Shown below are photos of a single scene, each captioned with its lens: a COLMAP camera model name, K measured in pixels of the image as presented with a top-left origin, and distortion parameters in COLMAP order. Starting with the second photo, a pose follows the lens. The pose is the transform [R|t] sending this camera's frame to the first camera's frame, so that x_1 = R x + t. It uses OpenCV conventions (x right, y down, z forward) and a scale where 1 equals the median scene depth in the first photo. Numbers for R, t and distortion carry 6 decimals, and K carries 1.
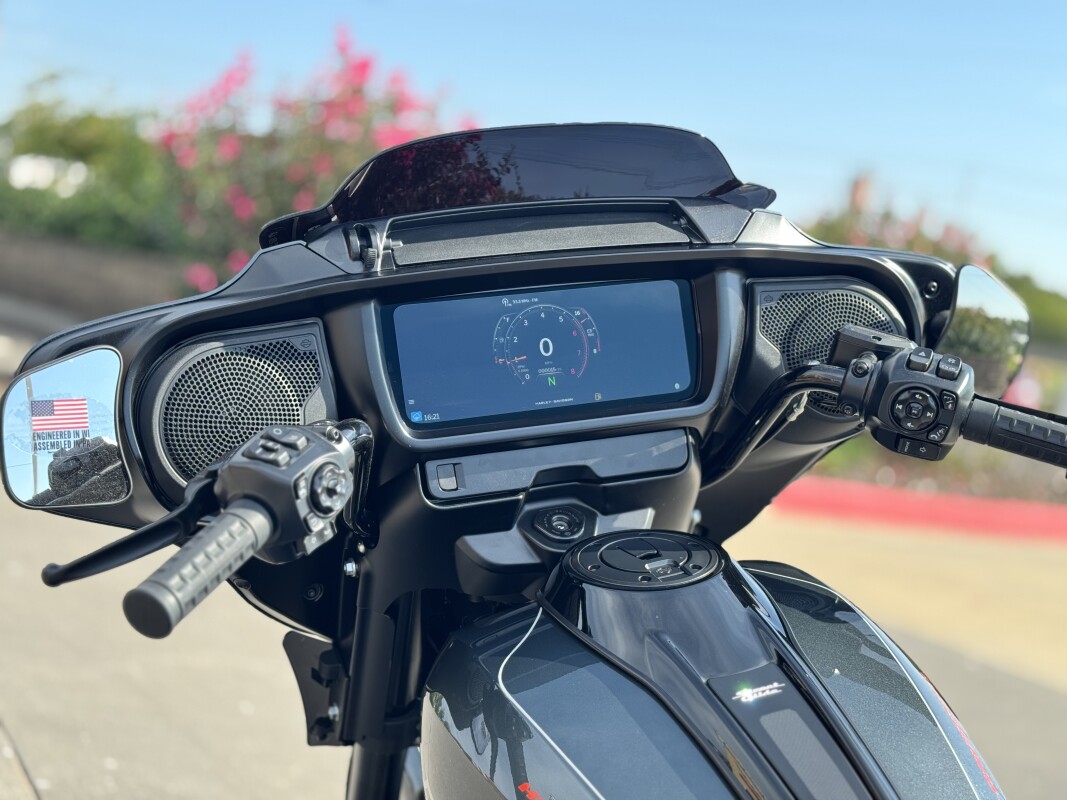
lens RADIAL K [[1479.4, 0, 535.4], [0, 1479.4, 396.1], [0, 0, 1]] dist [0.188638, 0.000000]
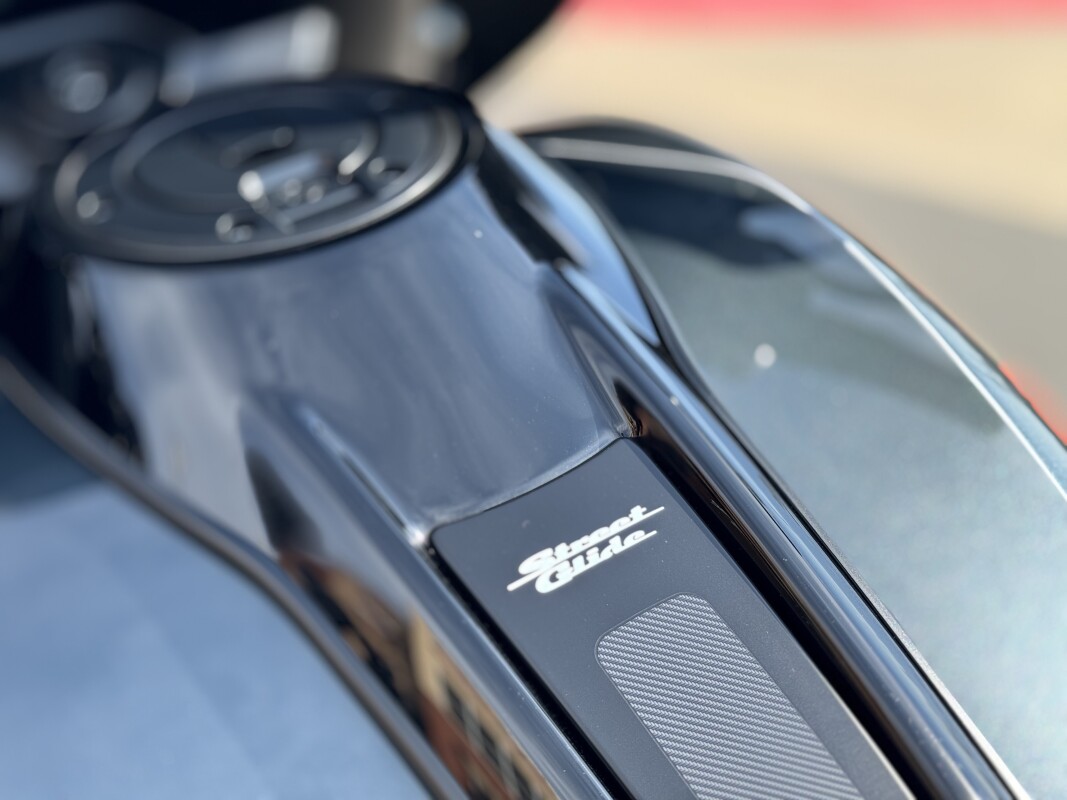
lens RADIAL K [[1479.4, 0, 530.0], [0, 1479.4, 397.5], [0, 0, 1]] dist [0.188638, 0.000000]
pose [[0.988389, -0.124989, 0.086403, 0.104523], [0.093301, 0.948051, 0.304128, 0.062180], [-0.119927, -0.292536, 0.948705, 0.652815]]
